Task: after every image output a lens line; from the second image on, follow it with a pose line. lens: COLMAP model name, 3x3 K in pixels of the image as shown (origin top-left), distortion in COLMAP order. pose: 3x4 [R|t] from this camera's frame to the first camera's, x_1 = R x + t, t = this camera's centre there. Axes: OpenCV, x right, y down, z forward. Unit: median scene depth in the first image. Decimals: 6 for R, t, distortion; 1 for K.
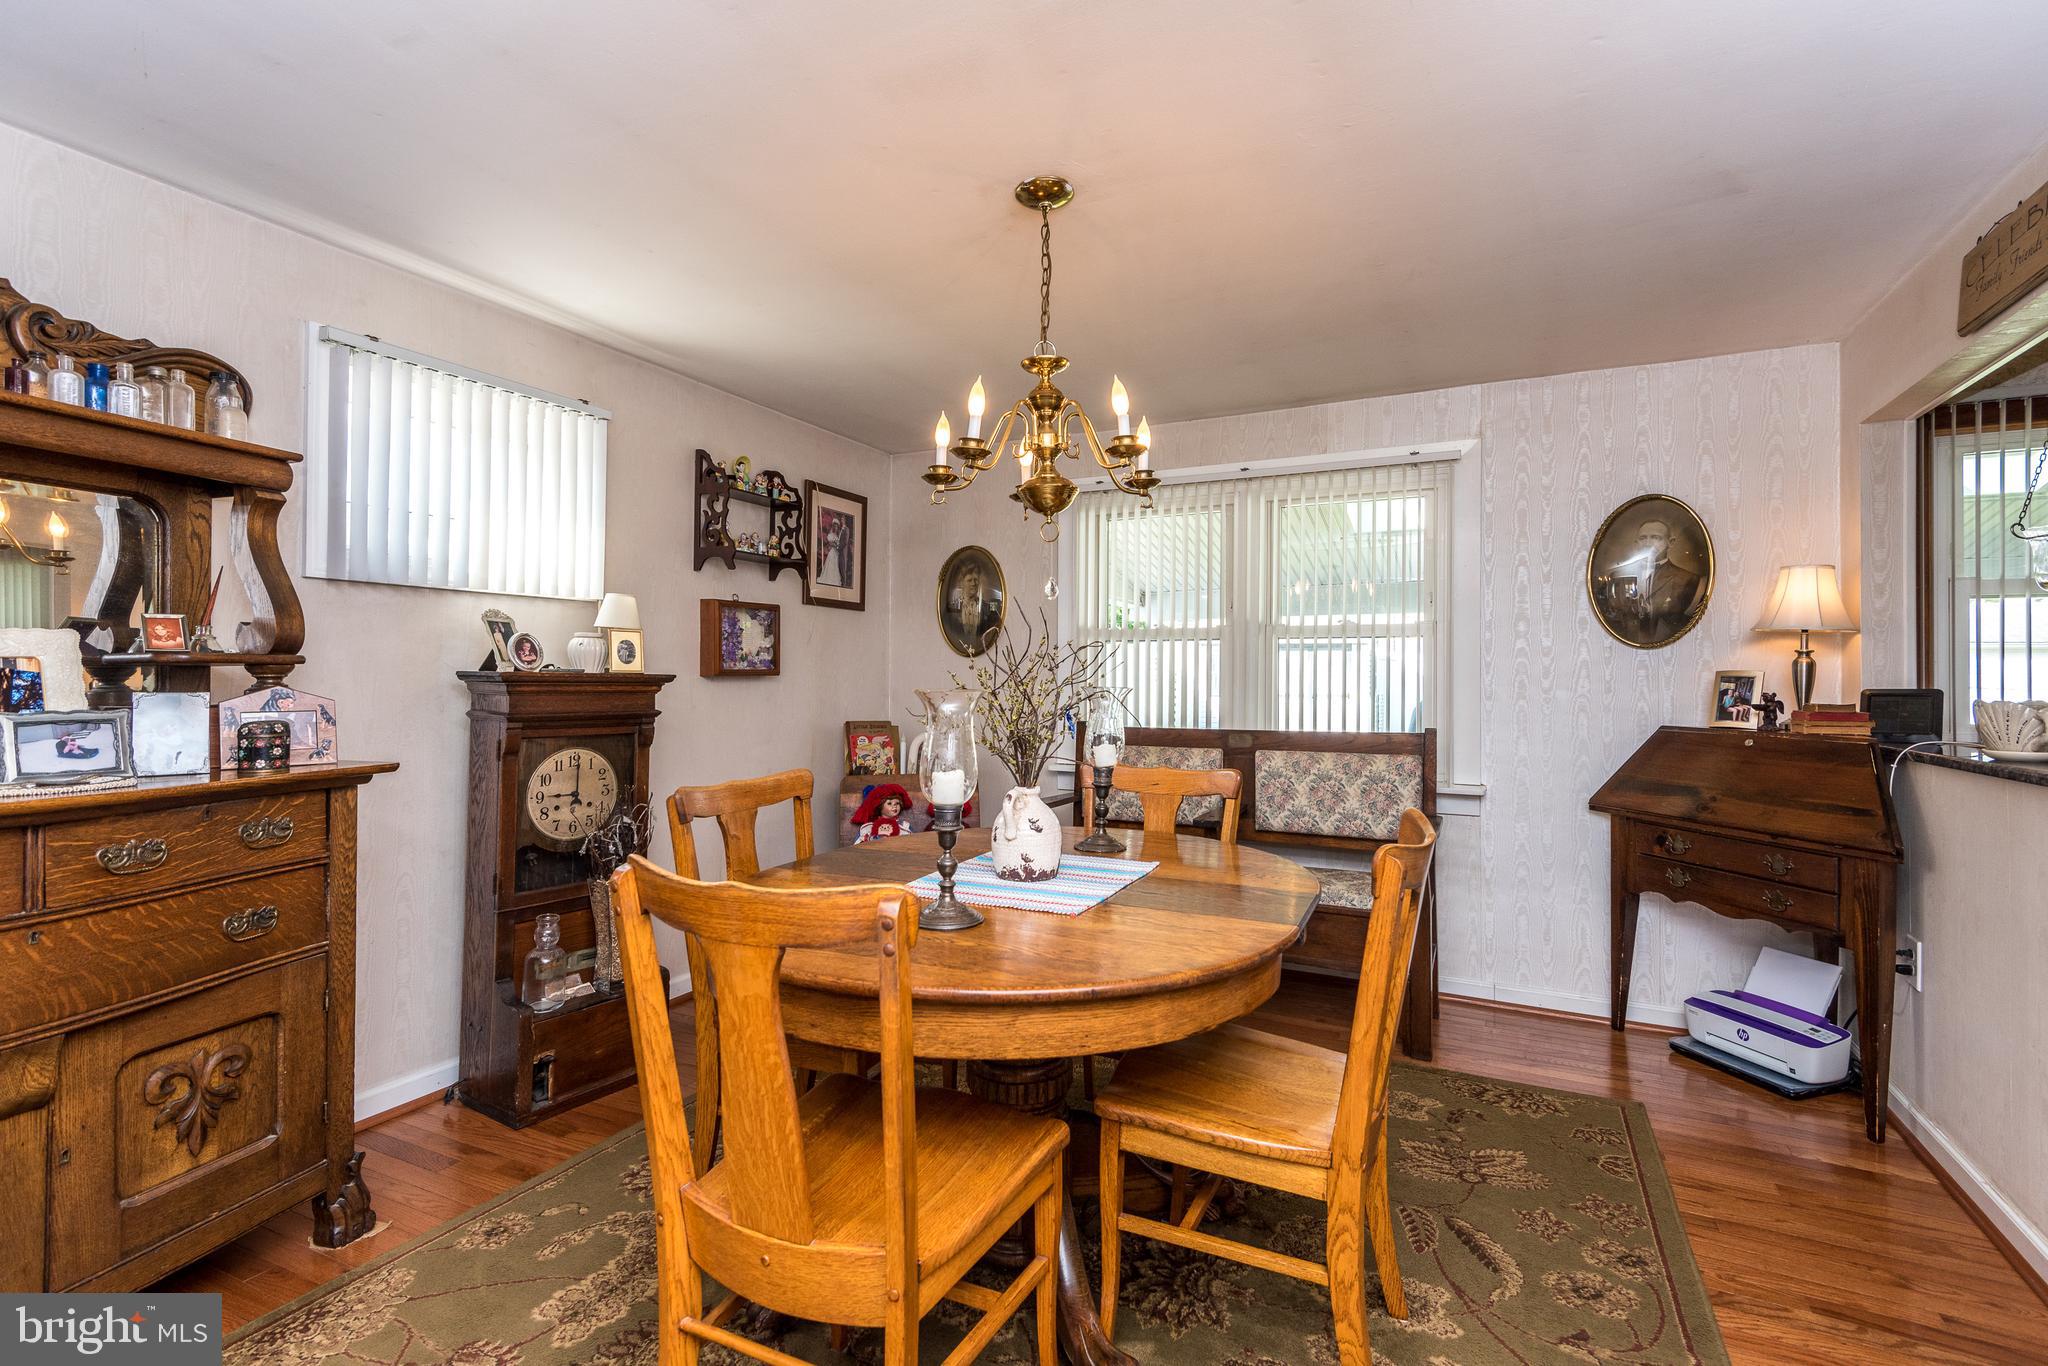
lens RADIAL K [[915.7, 0, 1040.9], [0, 915.7, 655.5], [0, 0, 1]] dist [0.013742, -0.000445]
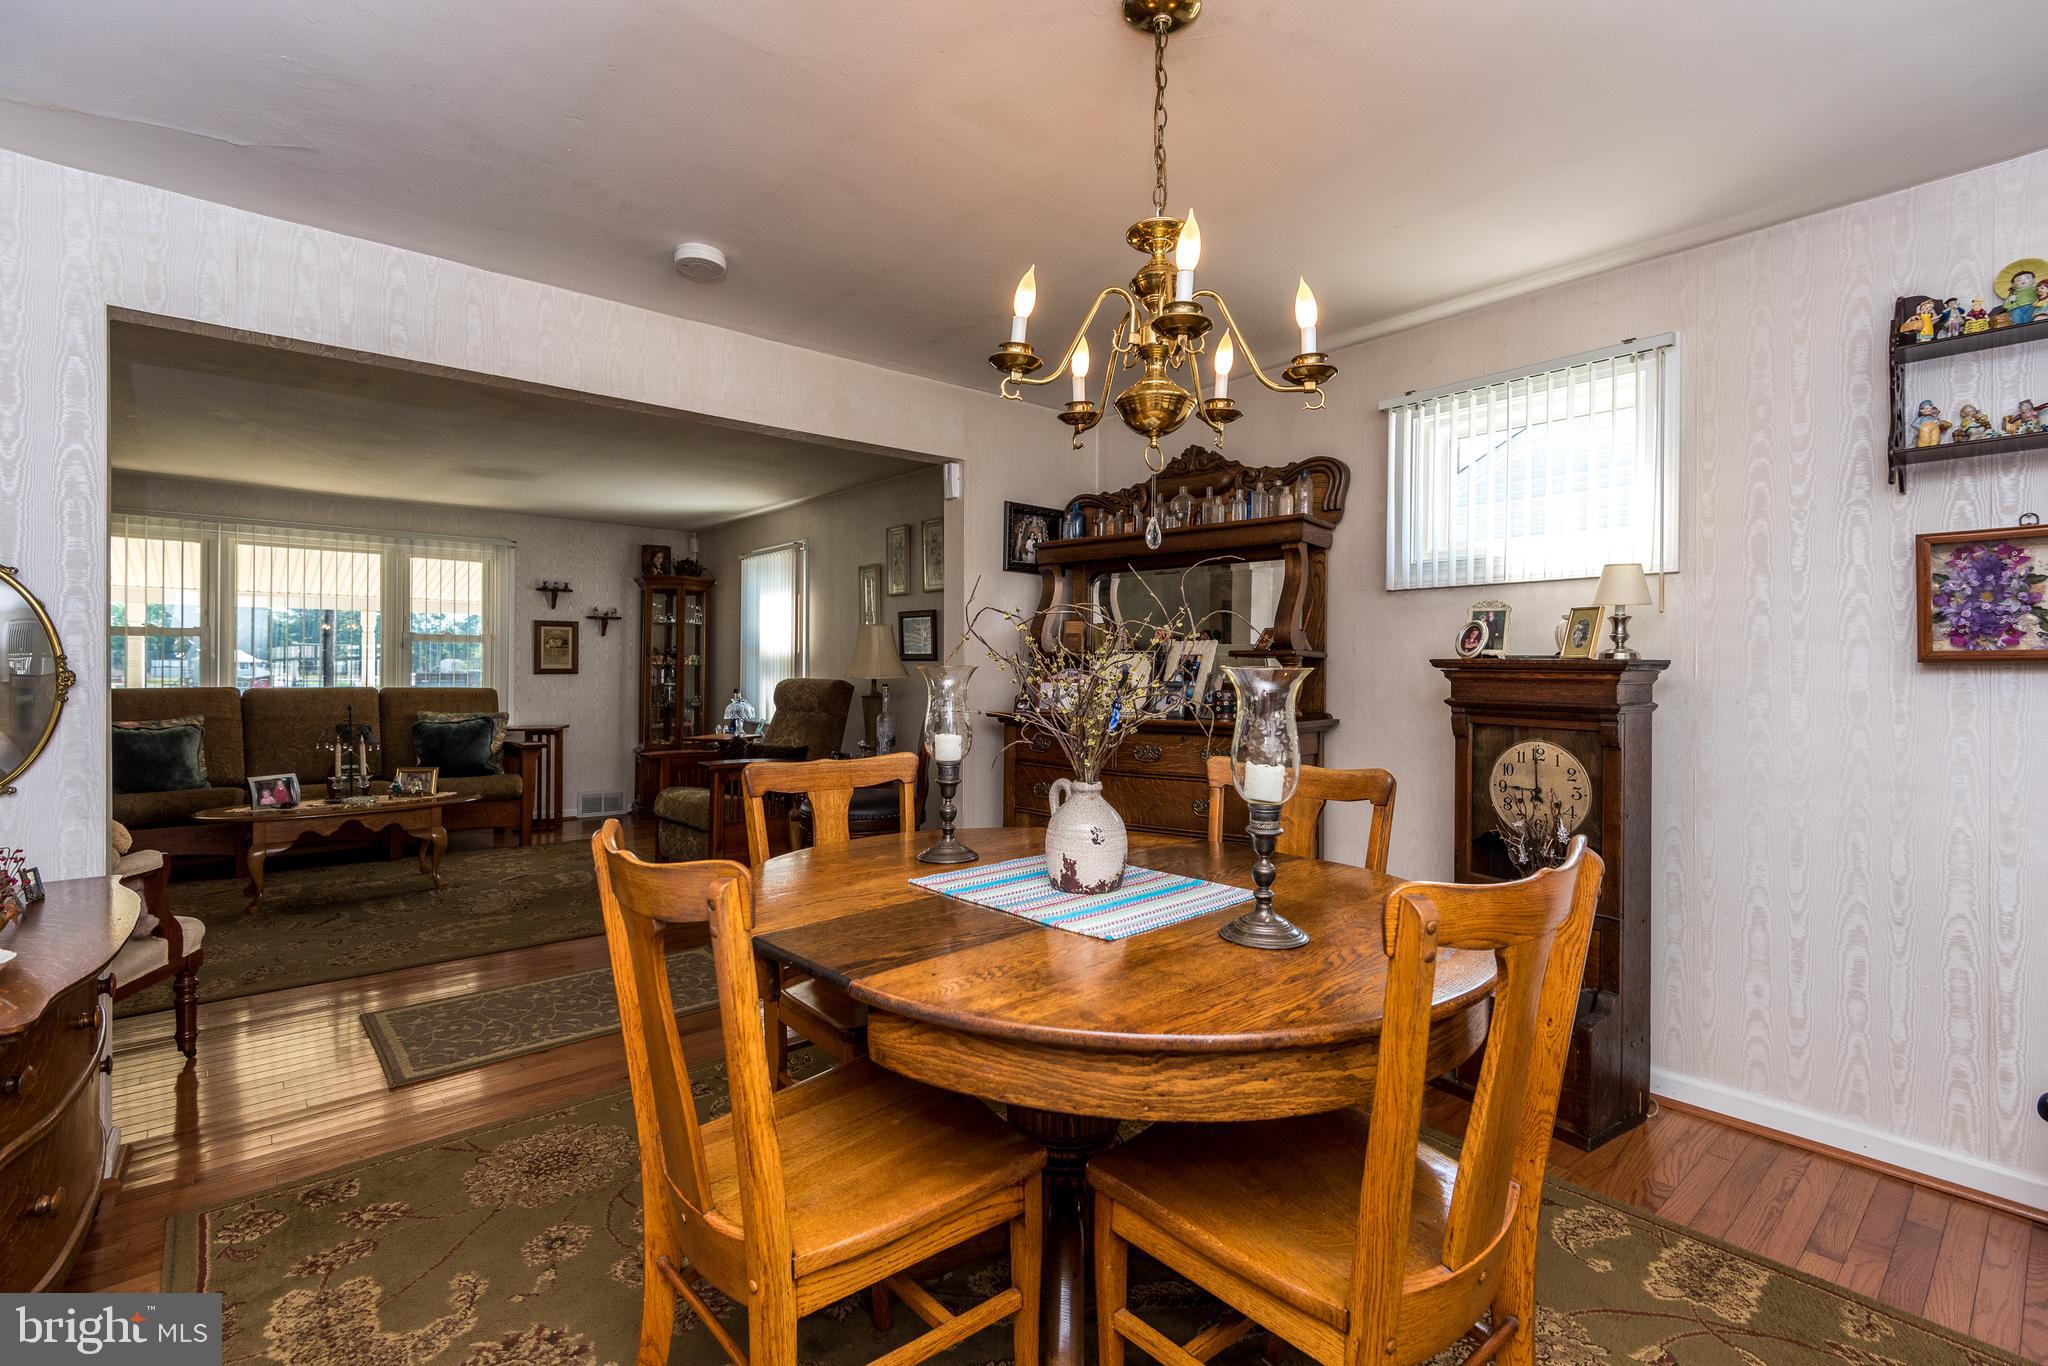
lens RADIAL K [[961.5, 0, 1034.2], [0, 961.5, 680.3], [0, 0, 1]] dist [0.015606, -0.000854]
pose [[-0.396402, 0.000691, -0.918077, 0.464212], [0.015382, 0.999864, -0.005889, 0.030046], [0.917948, -0.016457, -0.396359, 0.728330]]
